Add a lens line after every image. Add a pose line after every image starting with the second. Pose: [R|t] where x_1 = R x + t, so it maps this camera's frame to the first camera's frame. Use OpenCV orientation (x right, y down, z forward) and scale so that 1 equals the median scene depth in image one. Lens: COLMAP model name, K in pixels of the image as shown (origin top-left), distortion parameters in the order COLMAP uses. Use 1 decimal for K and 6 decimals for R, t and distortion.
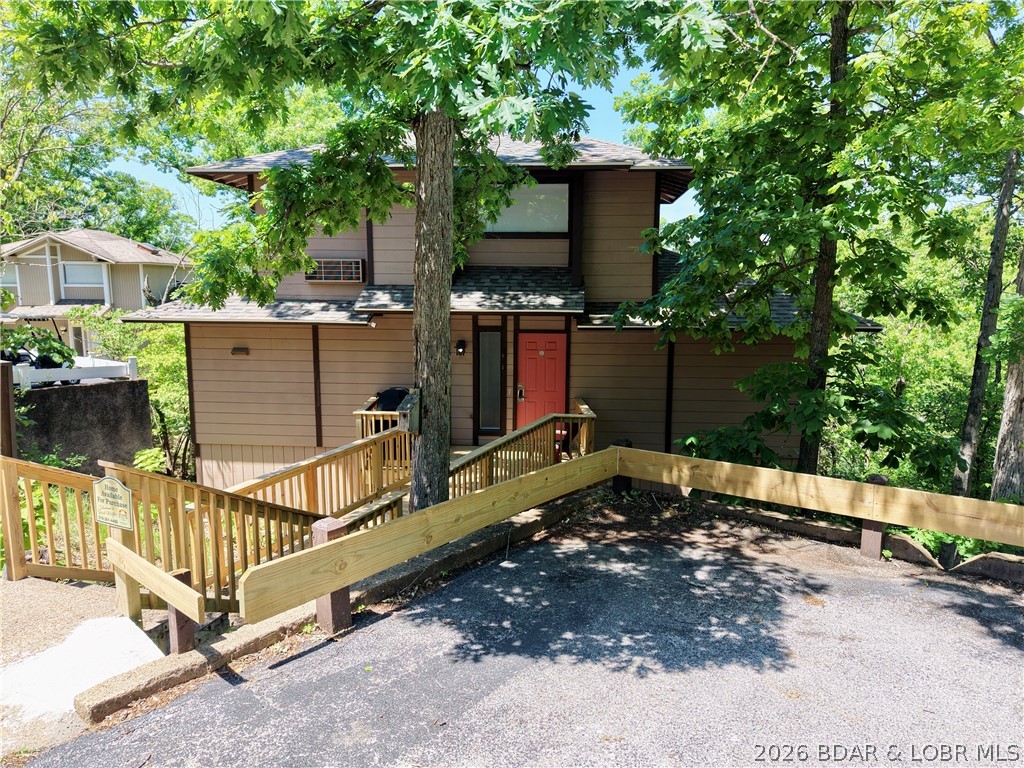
lens RADIAL K [[681.1, 0, 512.0], [0, 681.1, 384.0], [0, 0, 1]] dist [0.008230, -0.006407]
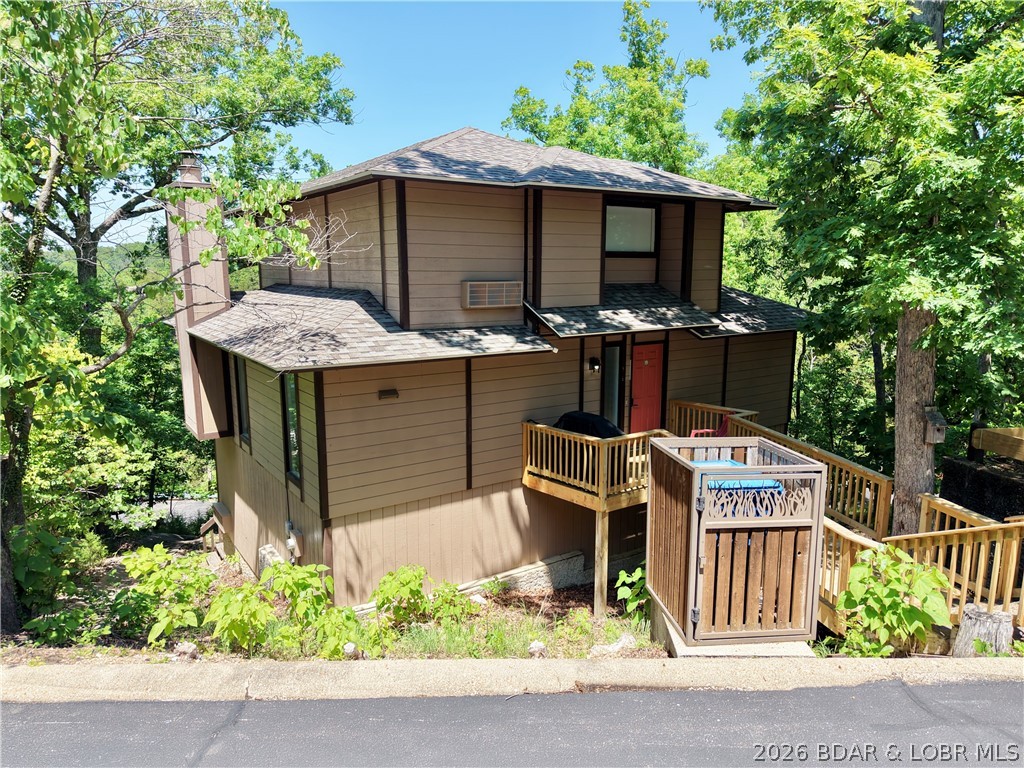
lens RADIAL K [[681.1, 0, 512.0], [0, 681.1, 384.0], [0, 0, 1]] dist [0.008230, -0.006407]
pose [[0.781305, -0.111959, 0.614025, -0.930780], [0.097729, 0.993590, 0.056815, -0.109487], [-0.616450, 0.015618, 0.787239, 0.310289]]
